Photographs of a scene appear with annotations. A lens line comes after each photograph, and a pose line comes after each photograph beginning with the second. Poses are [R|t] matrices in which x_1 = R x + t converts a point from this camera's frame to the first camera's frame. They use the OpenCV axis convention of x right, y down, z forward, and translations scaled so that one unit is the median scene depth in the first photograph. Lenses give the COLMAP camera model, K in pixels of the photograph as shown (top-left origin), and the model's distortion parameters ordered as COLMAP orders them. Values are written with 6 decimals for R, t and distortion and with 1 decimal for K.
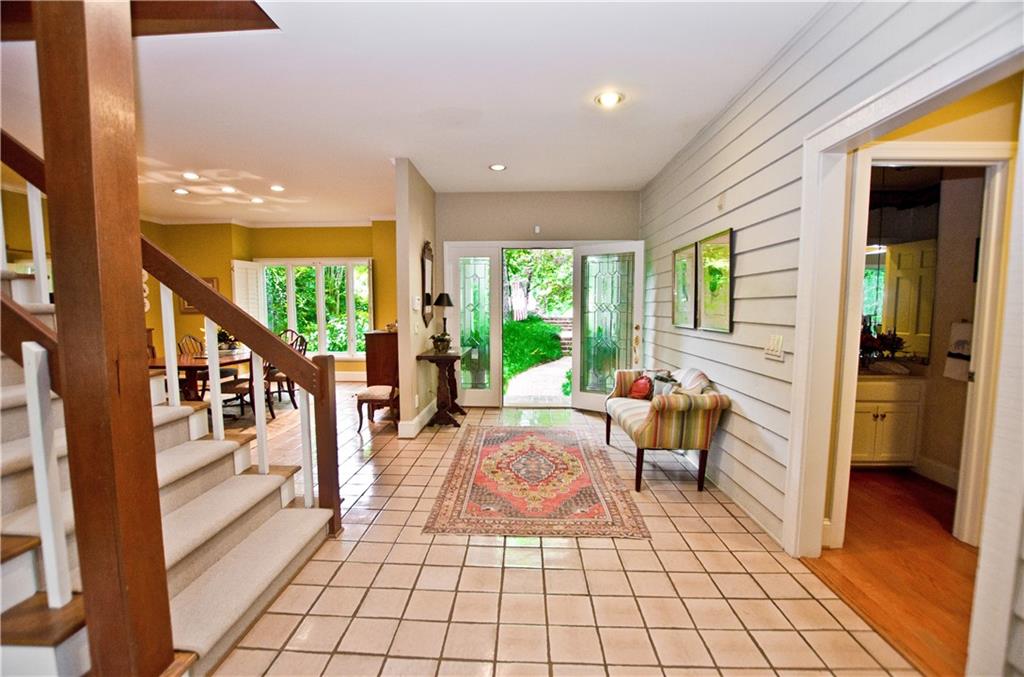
lens RADIAL K [[453.8, 0, 503.8], [0, 453.8, 345.1], [0, 0, 1]] dist [-0.021553, 0.000245]
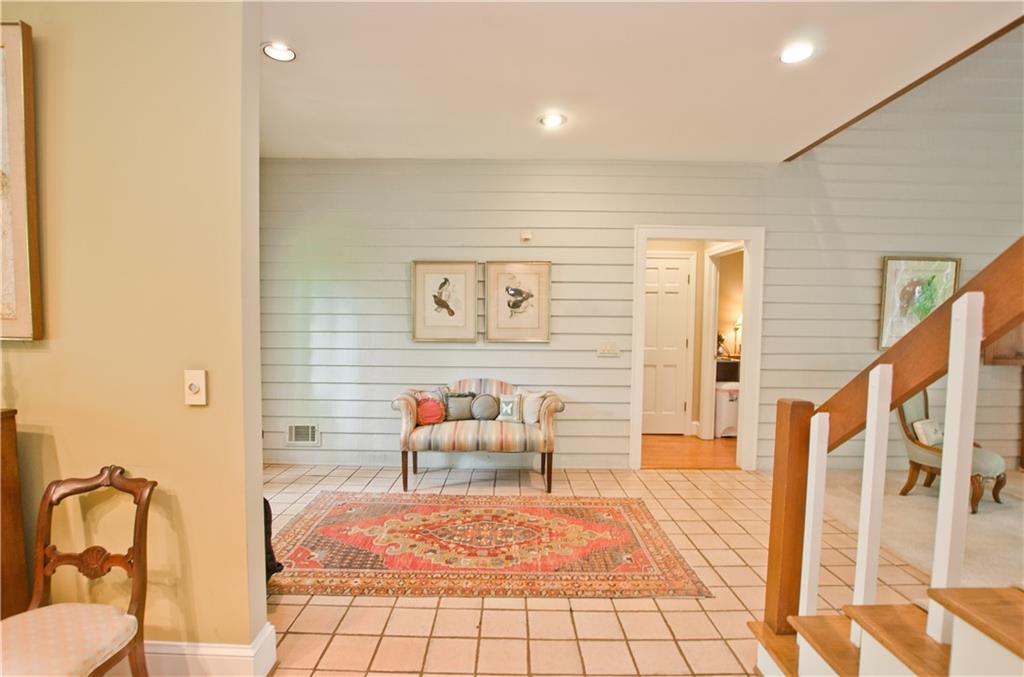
lens RADIAL K [[491.9, 0, 505.3], [0, 491.9, 344.0], [0, 0, 1]] dist [-0.005142, -0.000968]
pose [[-0.049655, -0.046651, 0.997676, -0.654255], [0.072628, 0.996095, 0.050191, -0.074368], [-0.996122, 0.074952, -0.046073, 0.874991]]
